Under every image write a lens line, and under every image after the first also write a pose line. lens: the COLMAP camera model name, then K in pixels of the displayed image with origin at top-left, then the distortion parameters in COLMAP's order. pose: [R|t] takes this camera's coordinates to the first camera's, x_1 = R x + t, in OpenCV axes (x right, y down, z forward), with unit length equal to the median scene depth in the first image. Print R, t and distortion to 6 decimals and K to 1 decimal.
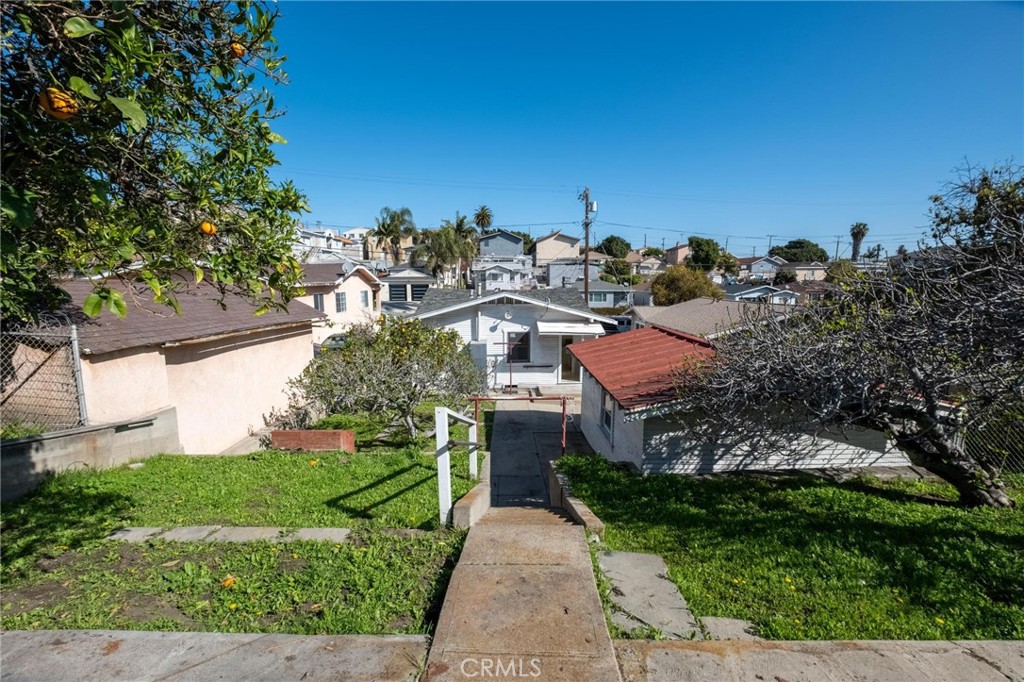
lens RADIAL K [[452.4, 0, 511.4], [0, 452.4, 340.3], [0, 0, 1]] dist [0.001786, -0.003650]
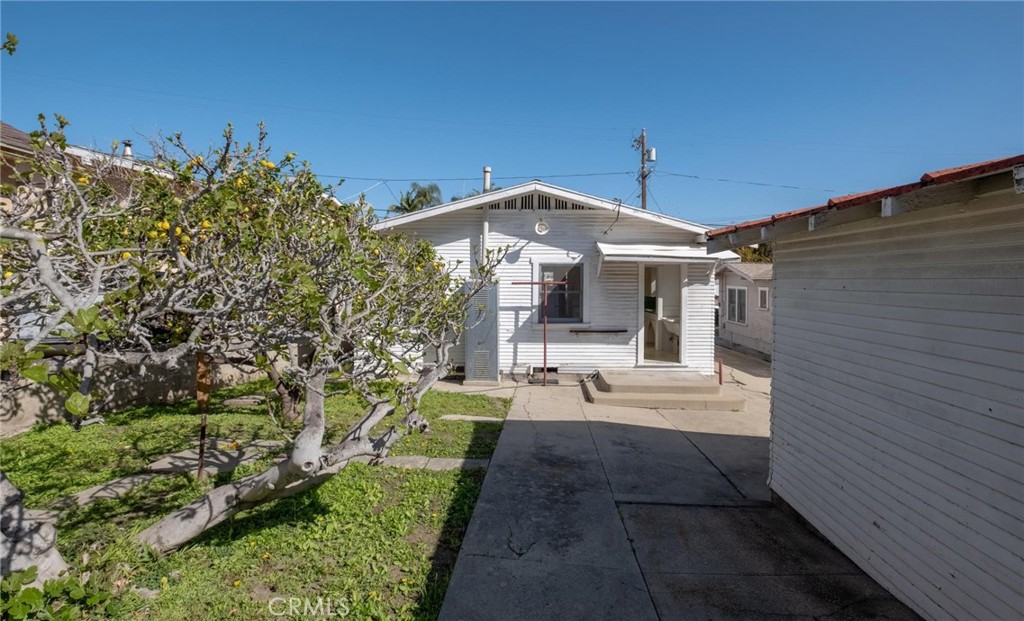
lens RADIAL K [[445.9, 0, 534.4], [0, 445.9, 278.4], [0, 0, 1]] dist [-0.002208, -0.000113]
pose [[0.999465, 0.011355, -0.030670, 0.001062], [-0.015517, 0.990160, -0.139076, 0.070531], [0.028789, 0.139477, 0.989807, 0.493753]]
